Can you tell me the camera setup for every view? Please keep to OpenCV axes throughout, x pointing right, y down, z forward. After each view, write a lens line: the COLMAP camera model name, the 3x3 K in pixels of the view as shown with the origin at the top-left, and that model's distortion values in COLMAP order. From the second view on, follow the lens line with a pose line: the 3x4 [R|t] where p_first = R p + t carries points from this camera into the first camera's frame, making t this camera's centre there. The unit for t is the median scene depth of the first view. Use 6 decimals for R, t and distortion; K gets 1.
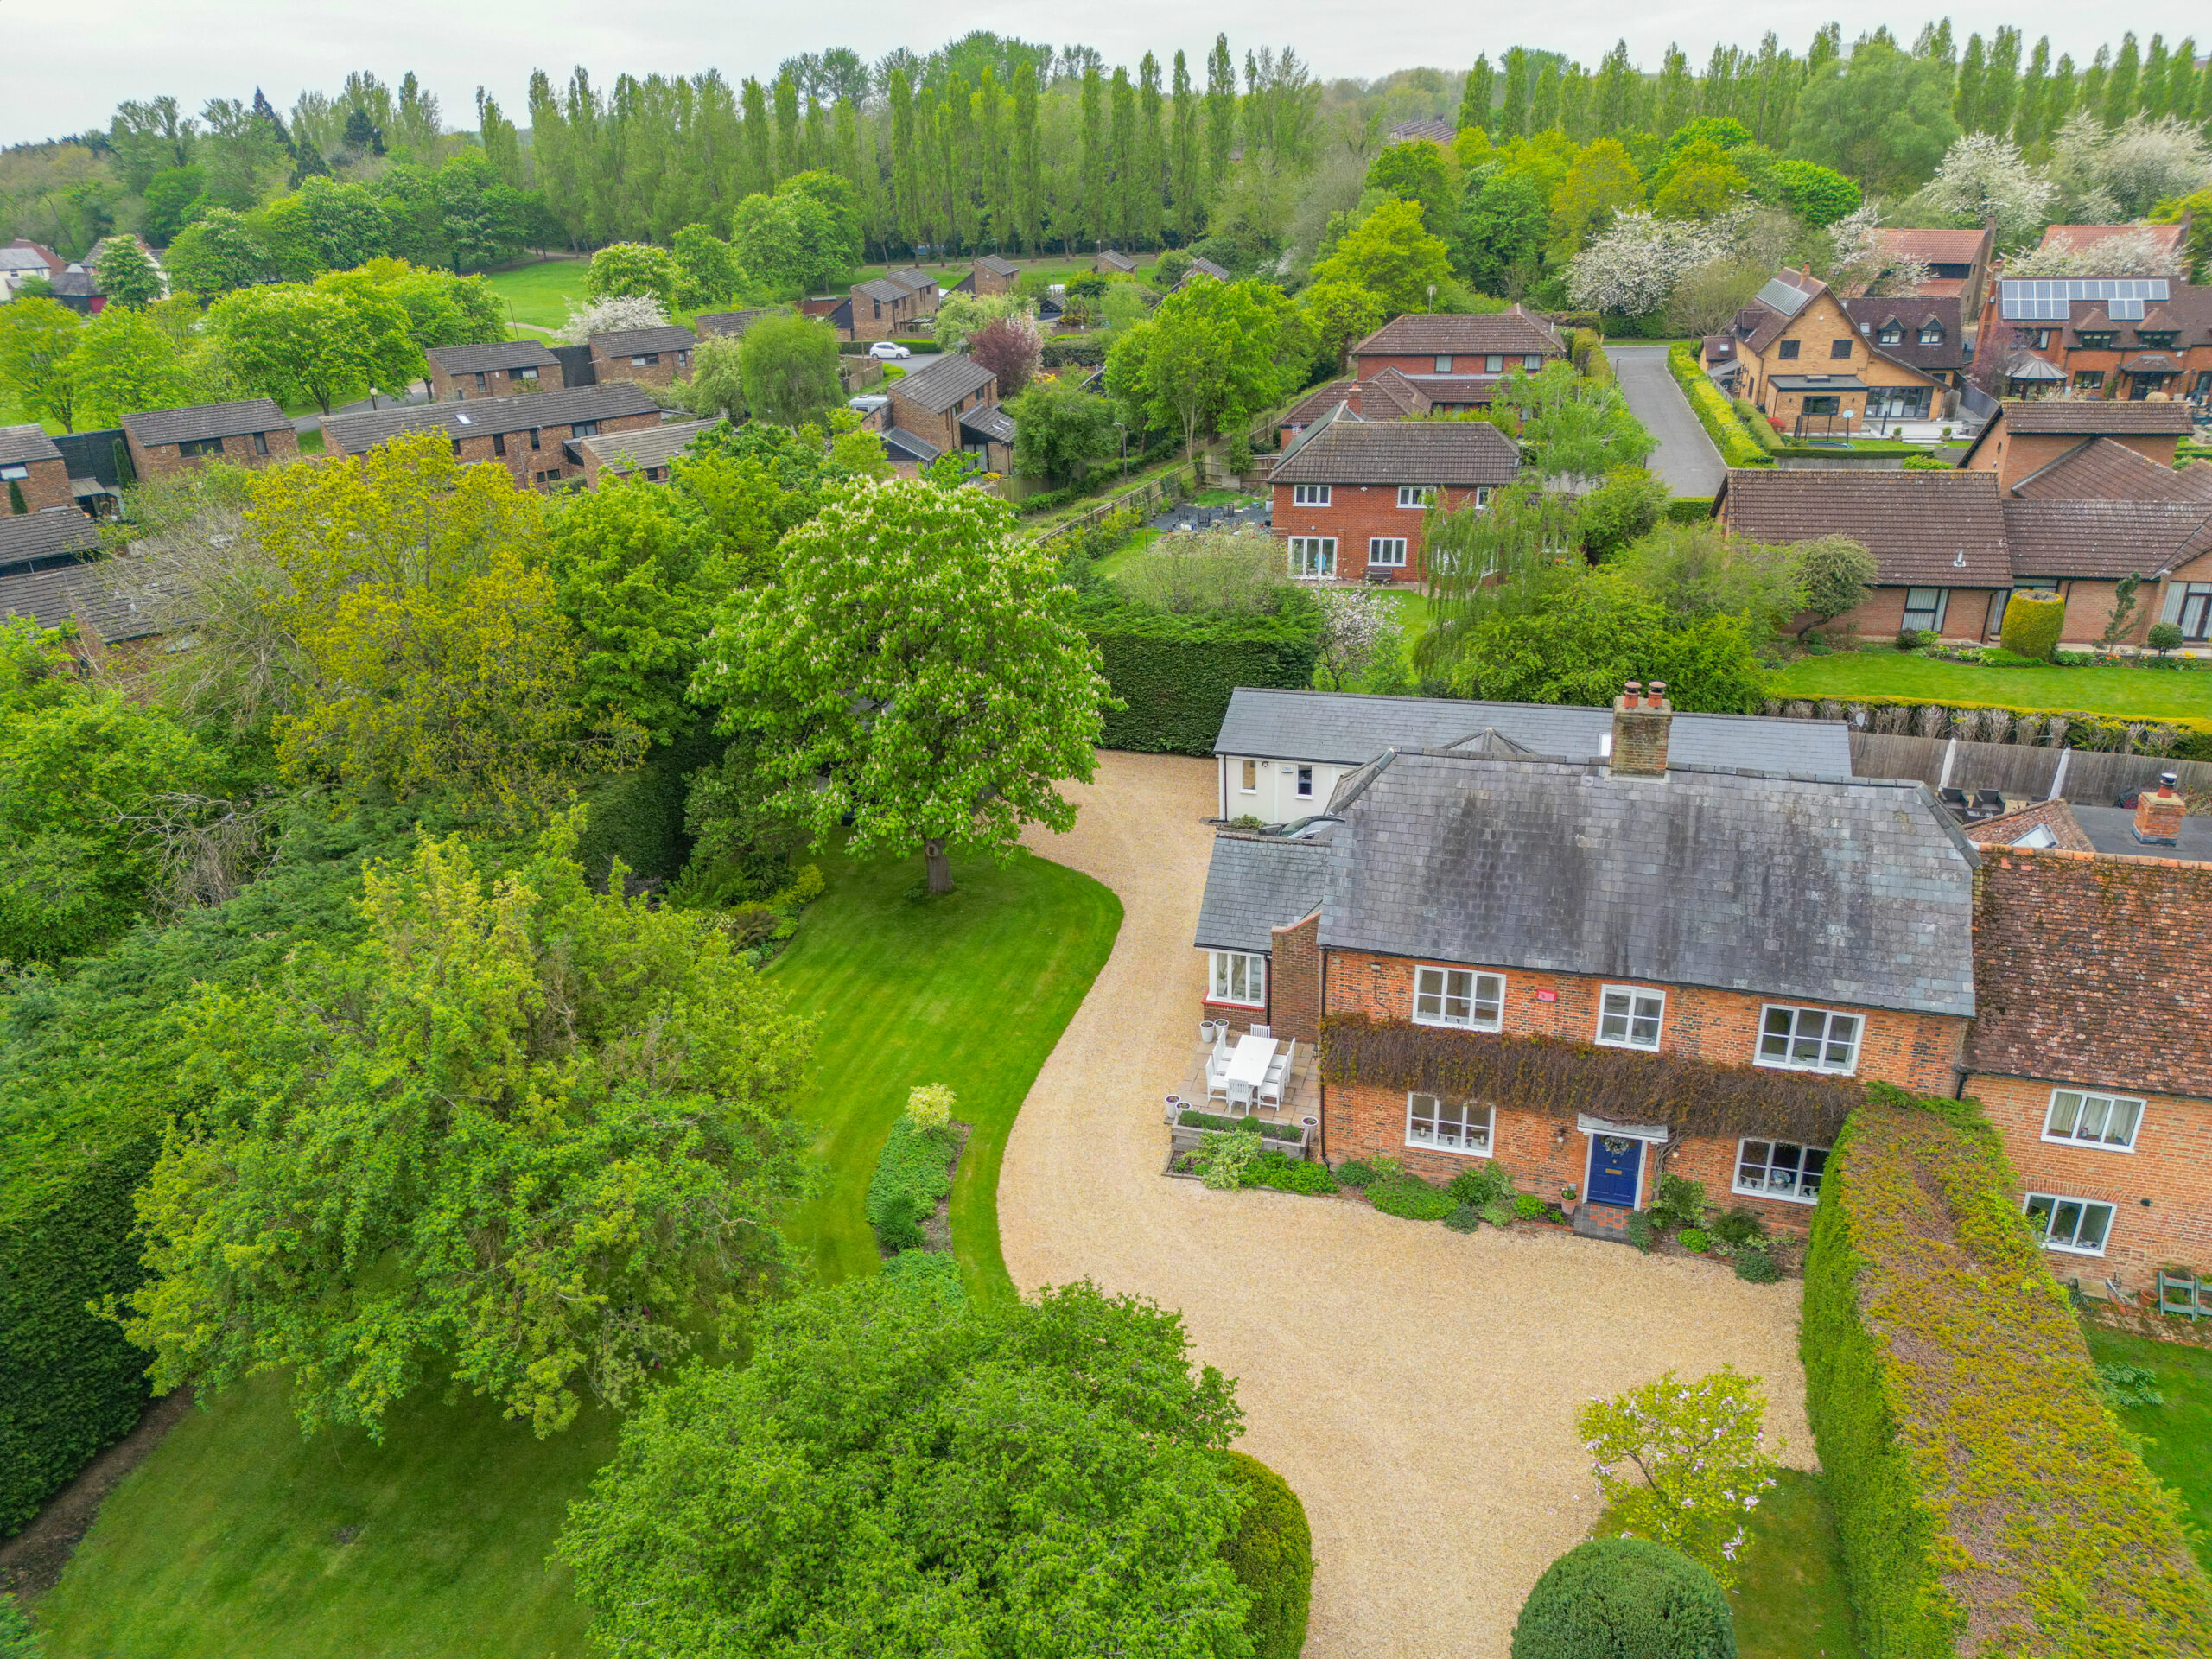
lens RADIAL K [[1562.6, 0, 1106.0], [0, 1562.6, 829.5], [0, 0, 1]] dist [0.077442, -0.075828]
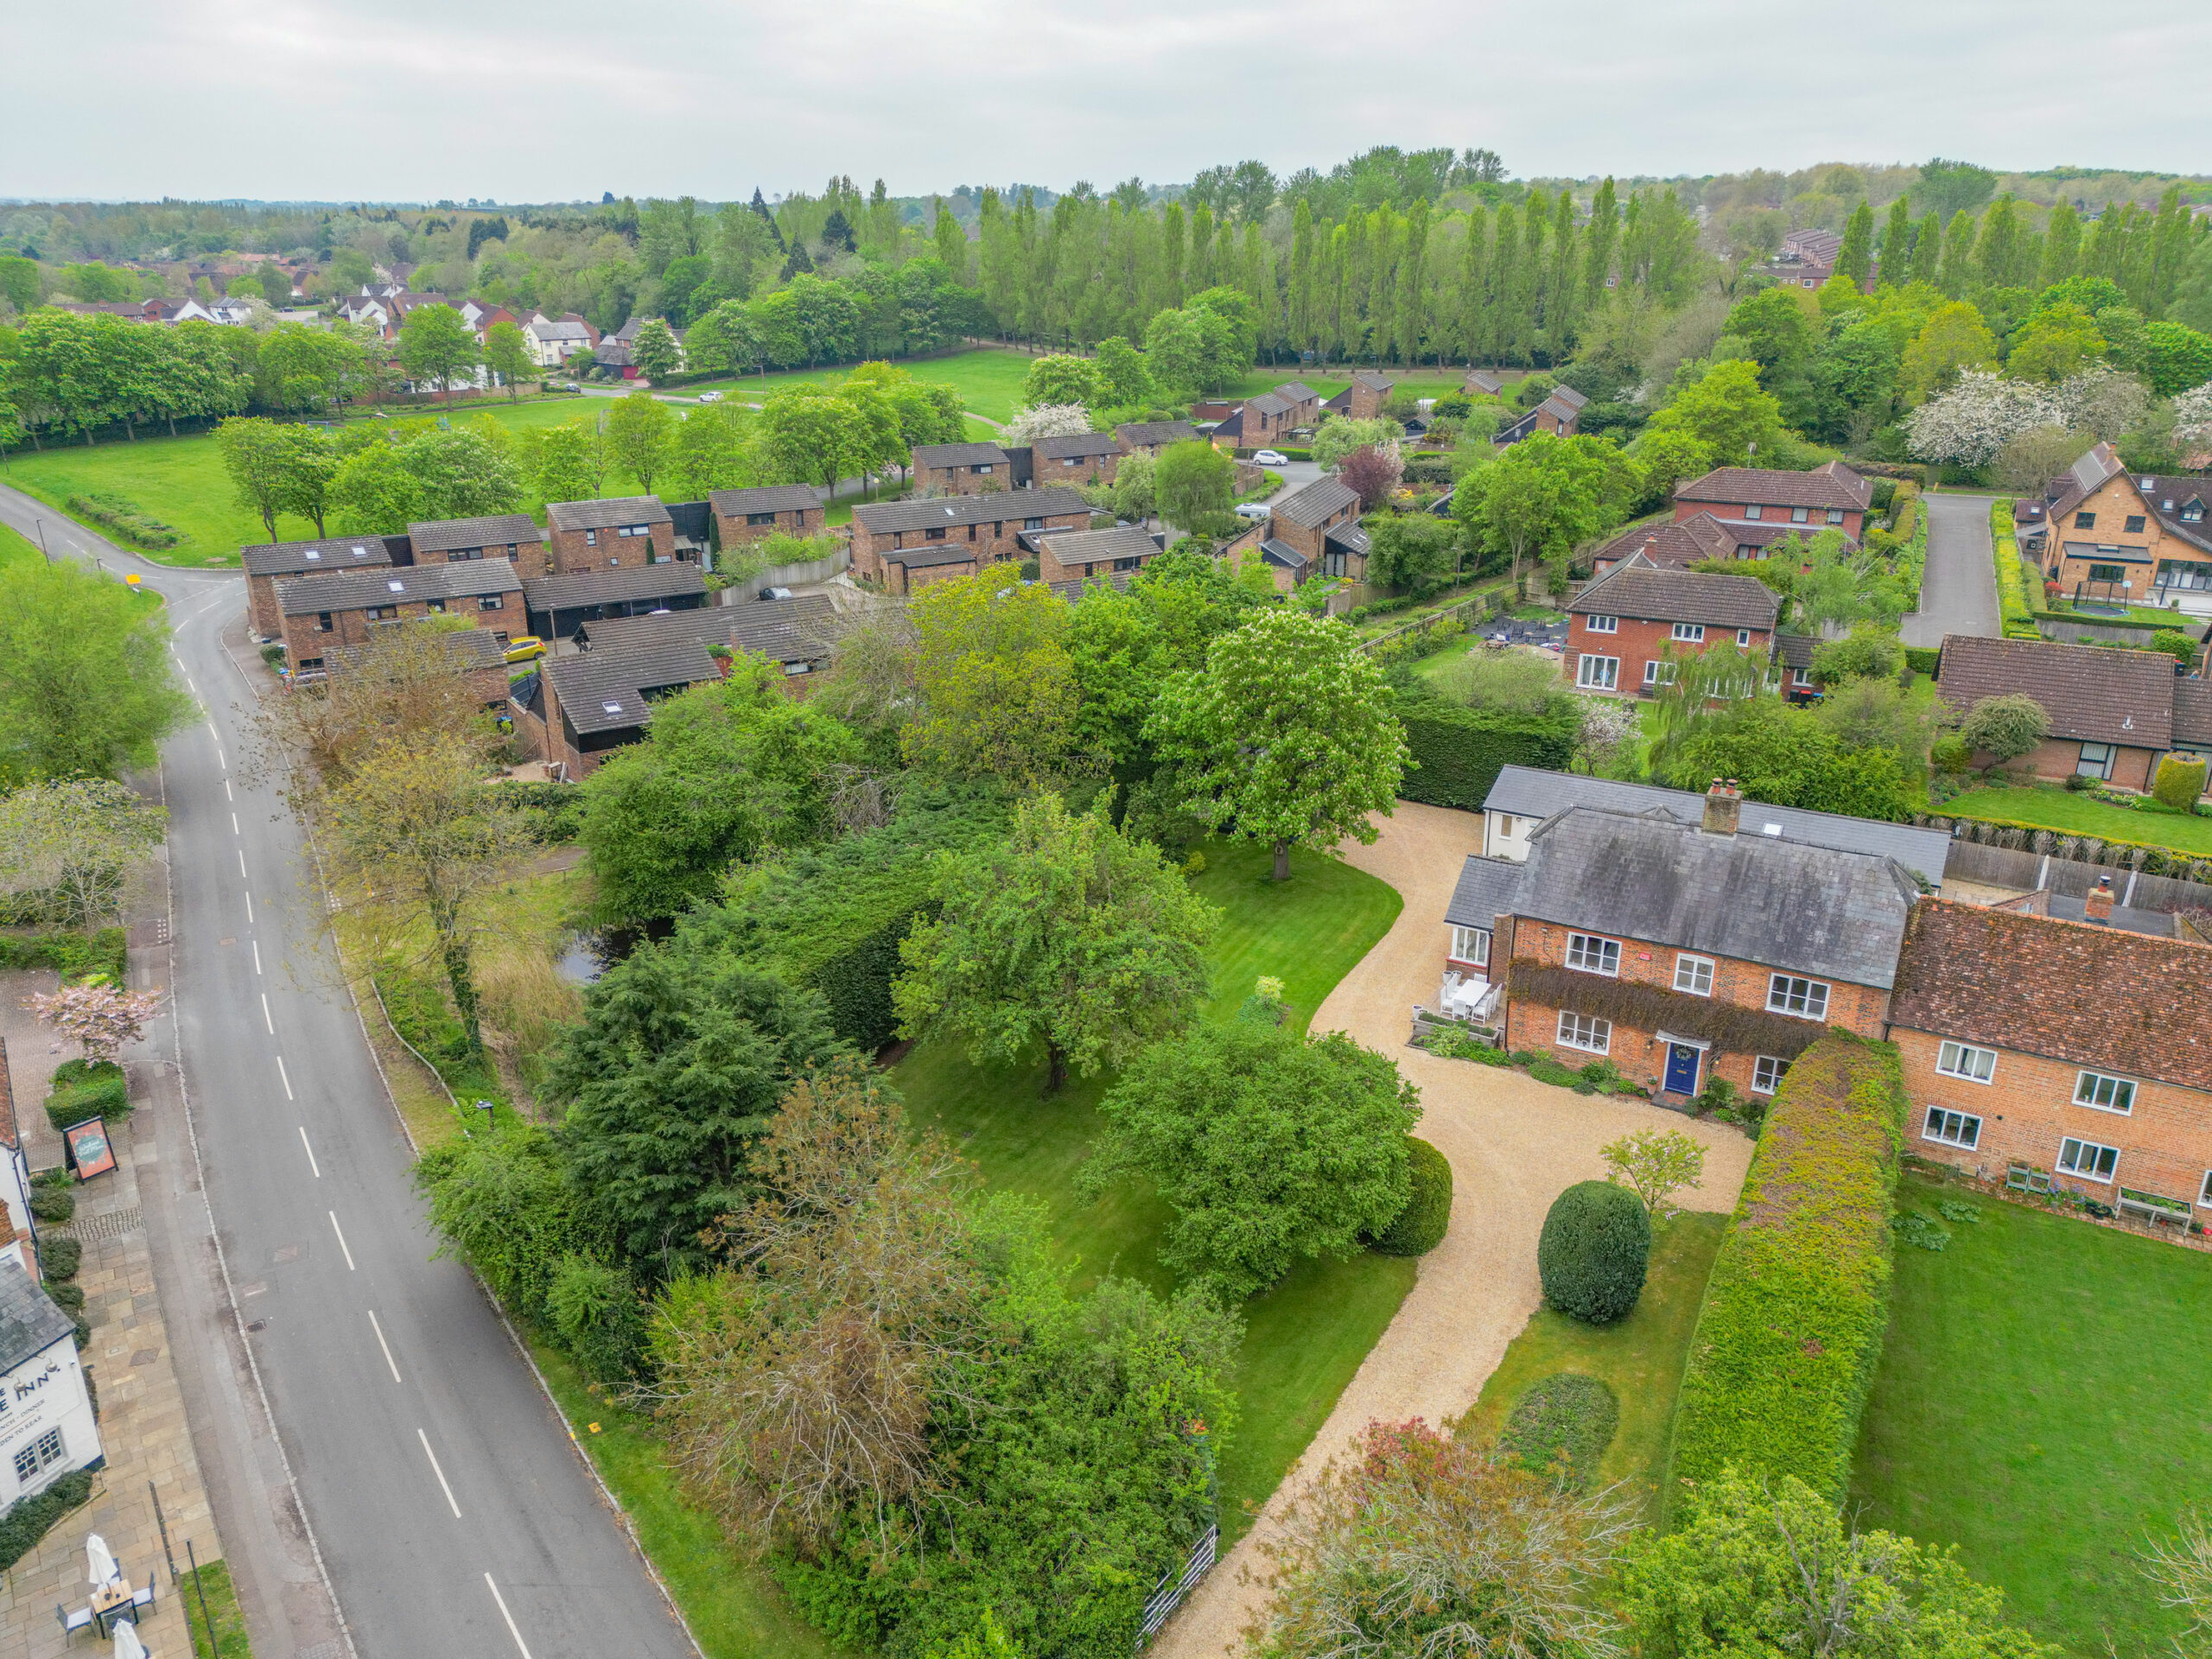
lens RADIAL K [[1562.6, 0, 1106.0], [0, 1562.6, 829.5], [0, 0, 1]] dist [0.077442, -0.075828]
pose [[0.973435, 0.107286, -0.202271, 0.017333], [-0.115419, 0.992899, -0.028820, 0.033620], [0.197742, 0.051401, 0.978905, -0.307442]]
